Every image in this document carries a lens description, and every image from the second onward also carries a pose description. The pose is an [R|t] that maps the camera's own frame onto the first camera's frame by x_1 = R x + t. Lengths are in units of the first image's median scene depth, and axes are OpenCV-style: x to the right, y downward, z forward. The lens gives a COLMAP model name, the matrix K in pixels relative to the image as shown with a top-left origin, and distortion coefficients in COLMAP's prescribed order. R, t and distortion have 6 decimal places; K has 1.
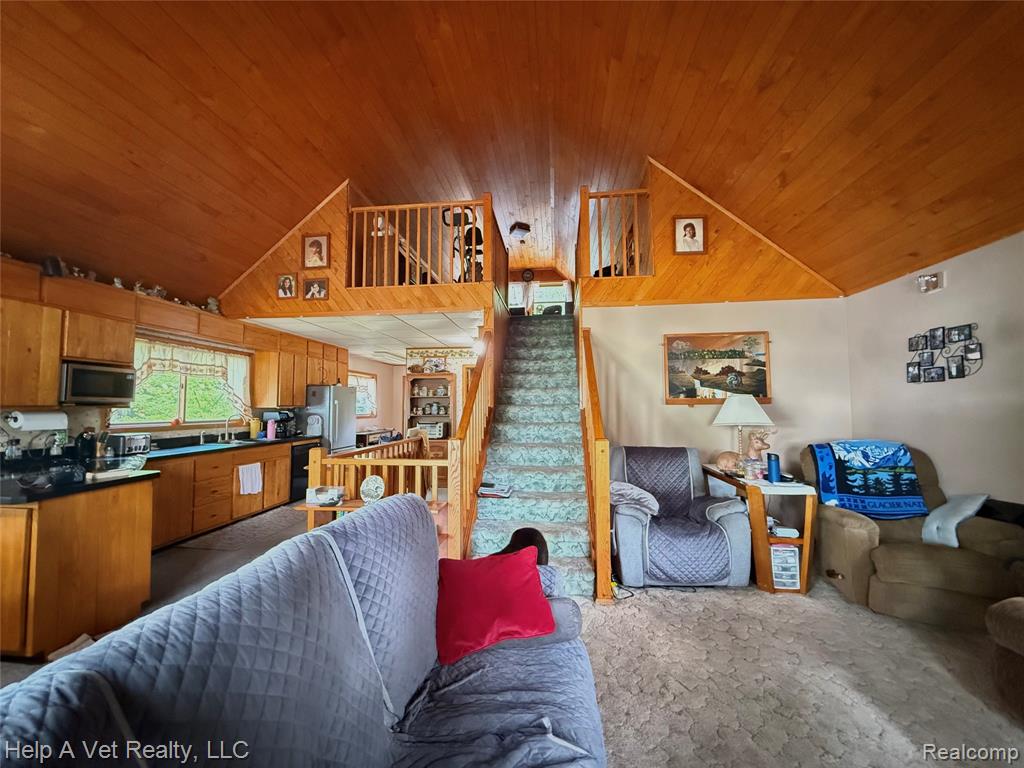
lens RADIAL K [[410.3, 0, 513.8], [0, 410.3, 383.5], [0, 0, 1]] dist [-0.002668, 0.000167]
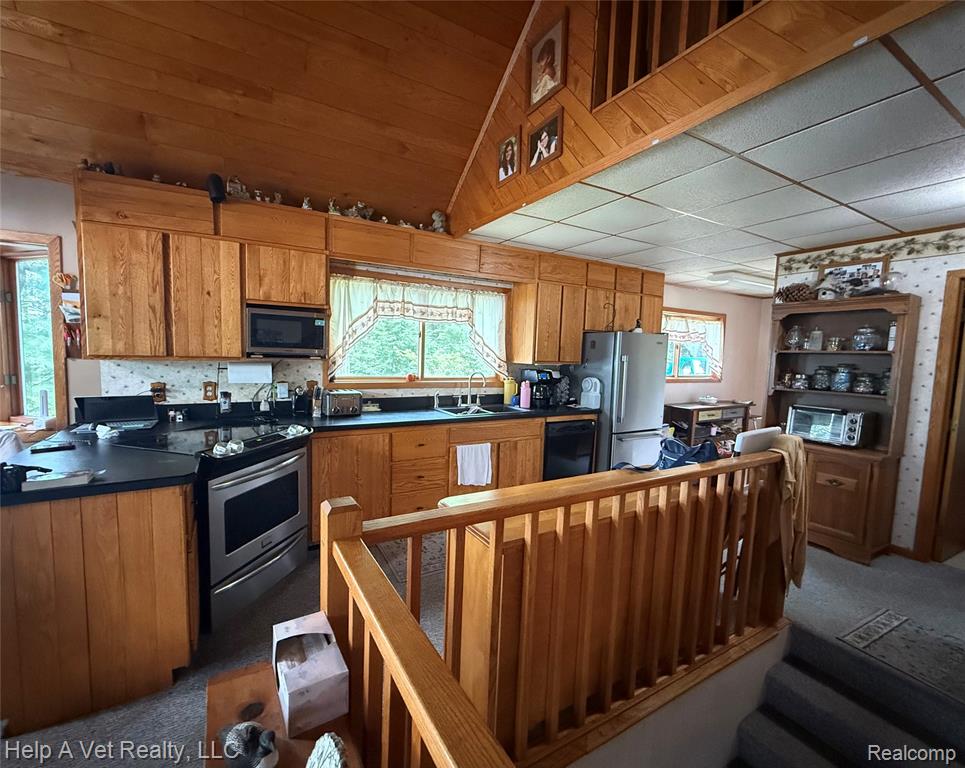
lens RADIAL K [[378.3, 0, 482.2], [0, 378.3, 380.6], [0, 0, 1]] dist [0.000677, -0.000122]
pose [[0.565456, 0.083719, -0.820519, -0.102611], [0.016514, 0.993486, 0.112748, 0.013394], [0.824613, -0.077304, 0.560390, 0.606315]]
